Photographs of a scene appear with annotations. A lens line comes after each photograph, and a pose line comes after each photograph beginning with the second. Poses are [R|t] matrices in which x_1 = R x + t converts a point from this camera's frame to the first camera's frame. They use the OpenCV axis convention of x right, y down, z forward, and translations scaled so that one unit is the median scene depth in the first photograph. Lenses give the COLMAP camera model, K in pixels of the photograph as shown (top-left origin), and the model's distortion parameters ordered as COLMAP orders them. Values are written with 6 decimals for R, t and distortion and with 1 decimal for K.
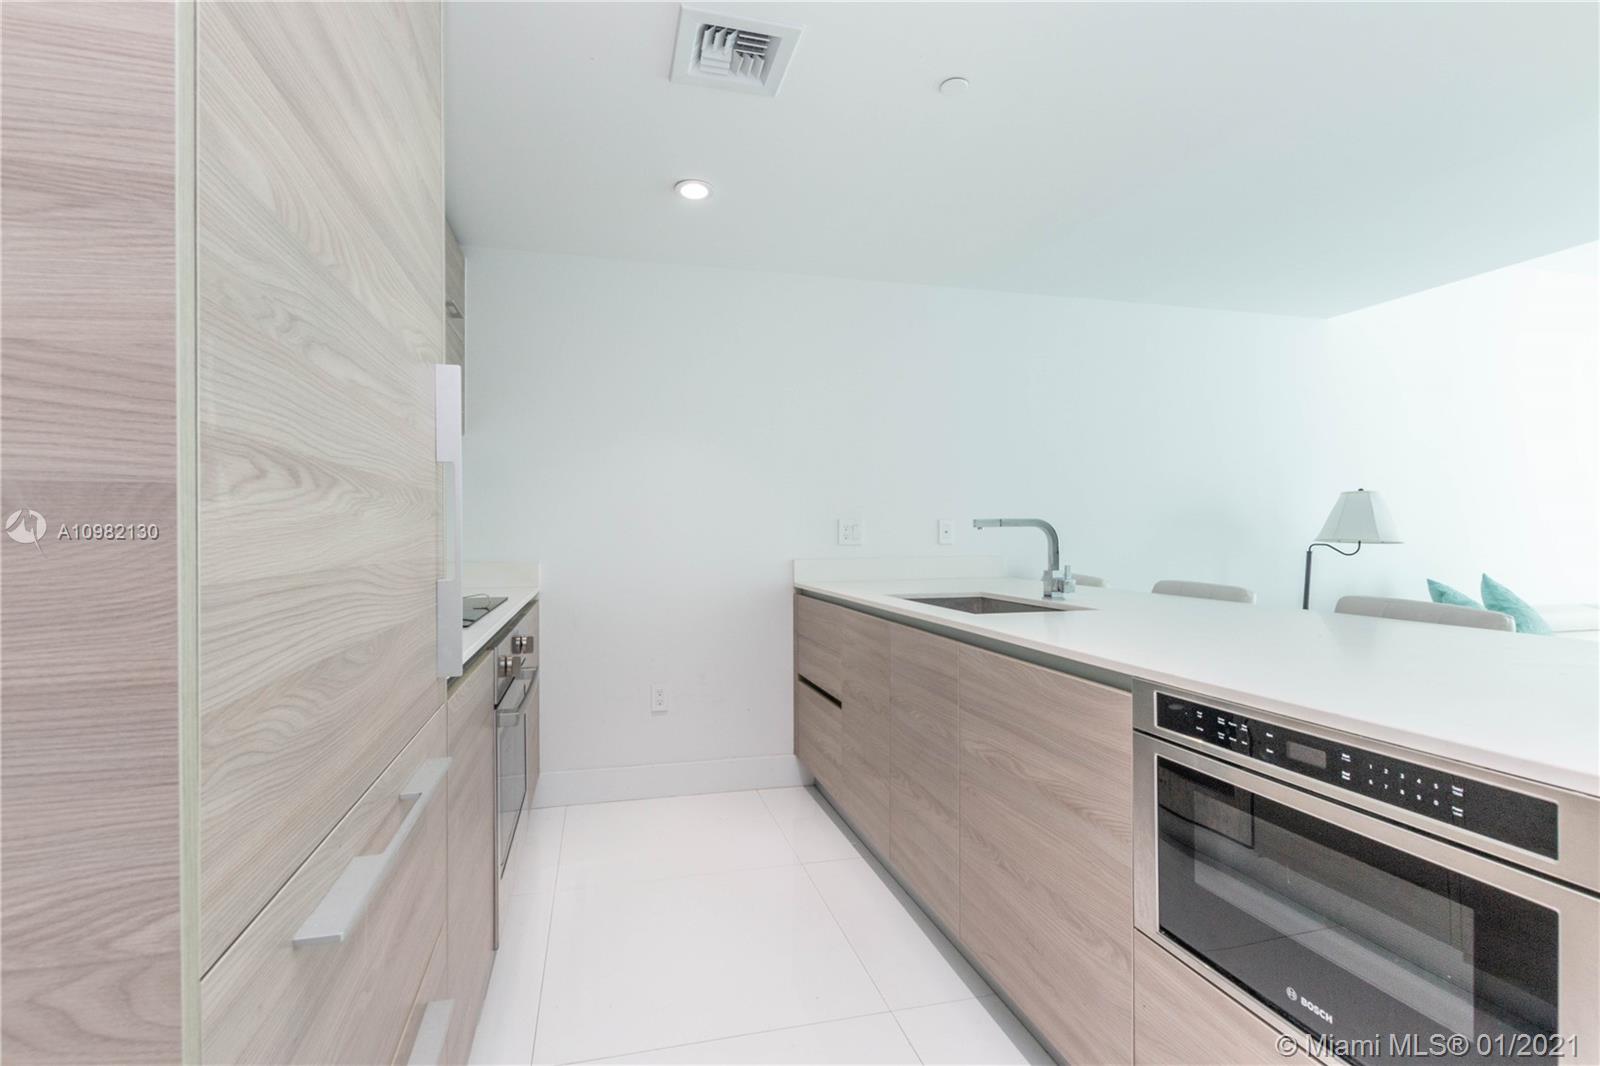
lens RADIAL K [[738.2, 0, 805.3], [0, 738.2, 527.7], [0, 0, 1]] dist [0.006826, -0.001826]
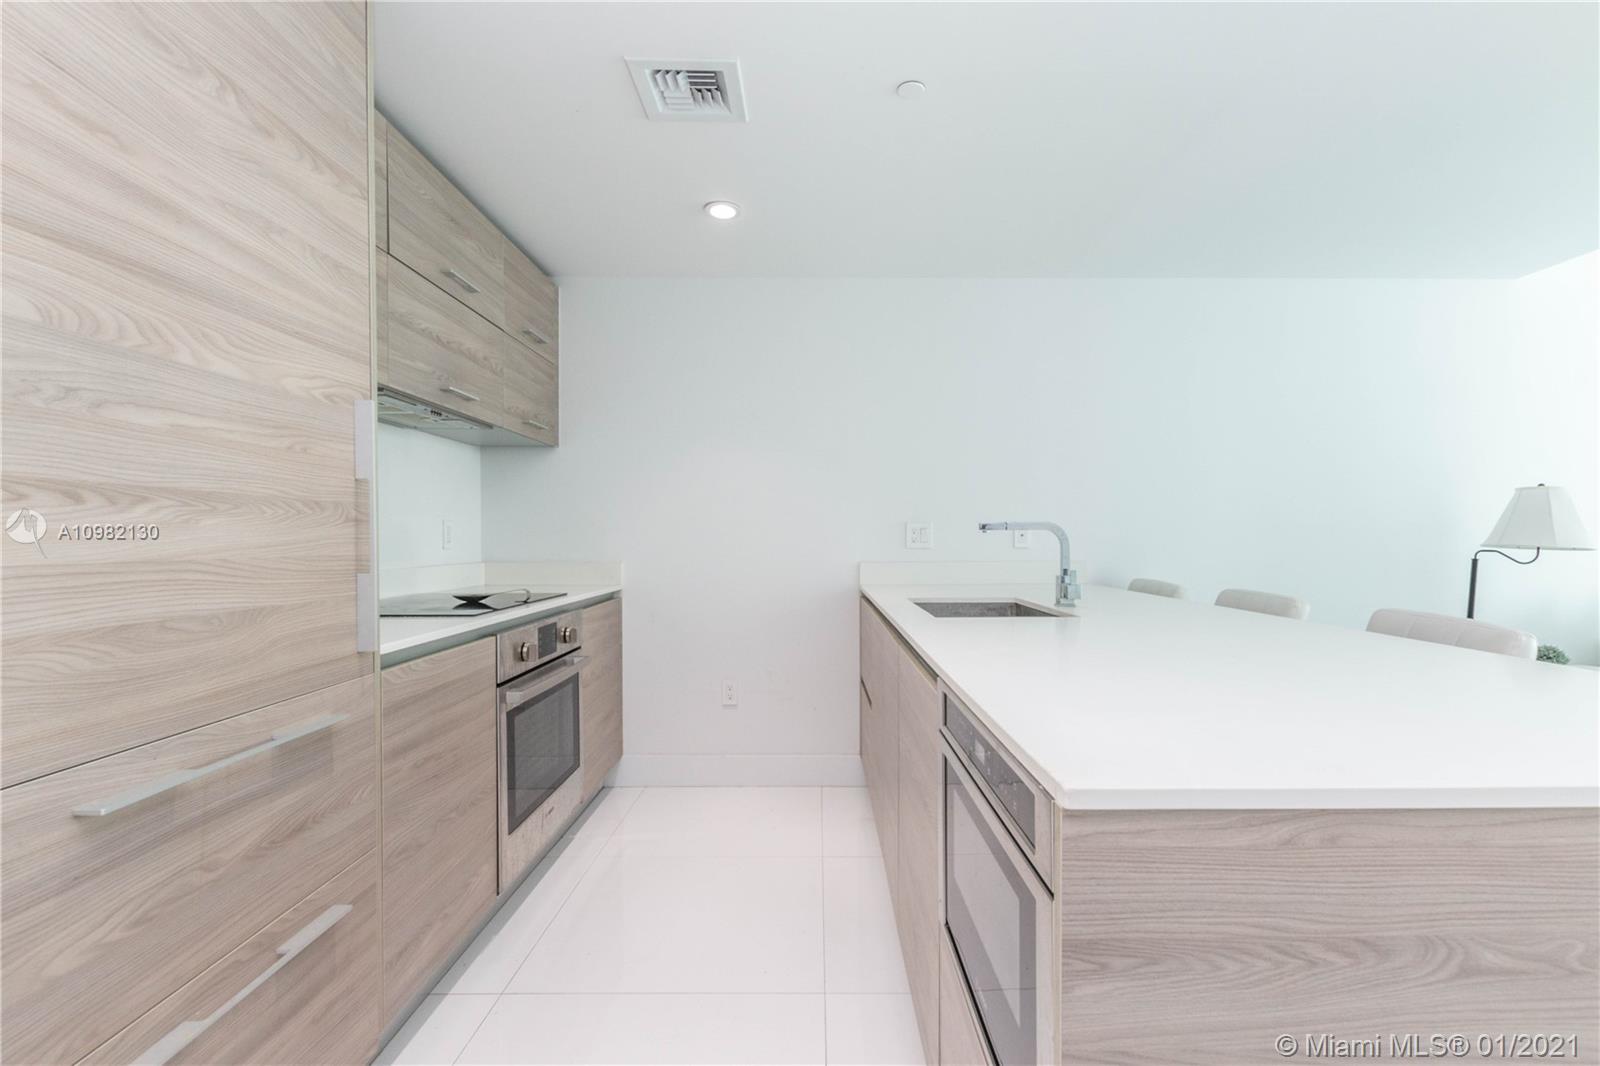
lens RADIAL K [[738.2, 0, 769.0], [0, 738.2, 538.2], [0, 0, 1]] dist [0.006826, -0.001826]
pose [[0.971038, 0.001903, -0.238916, 0.154129], [0.000520, 0.999949, 0.010079, -0.000724], [0.238923, -0.009912, 0.970988, -0.012519]]
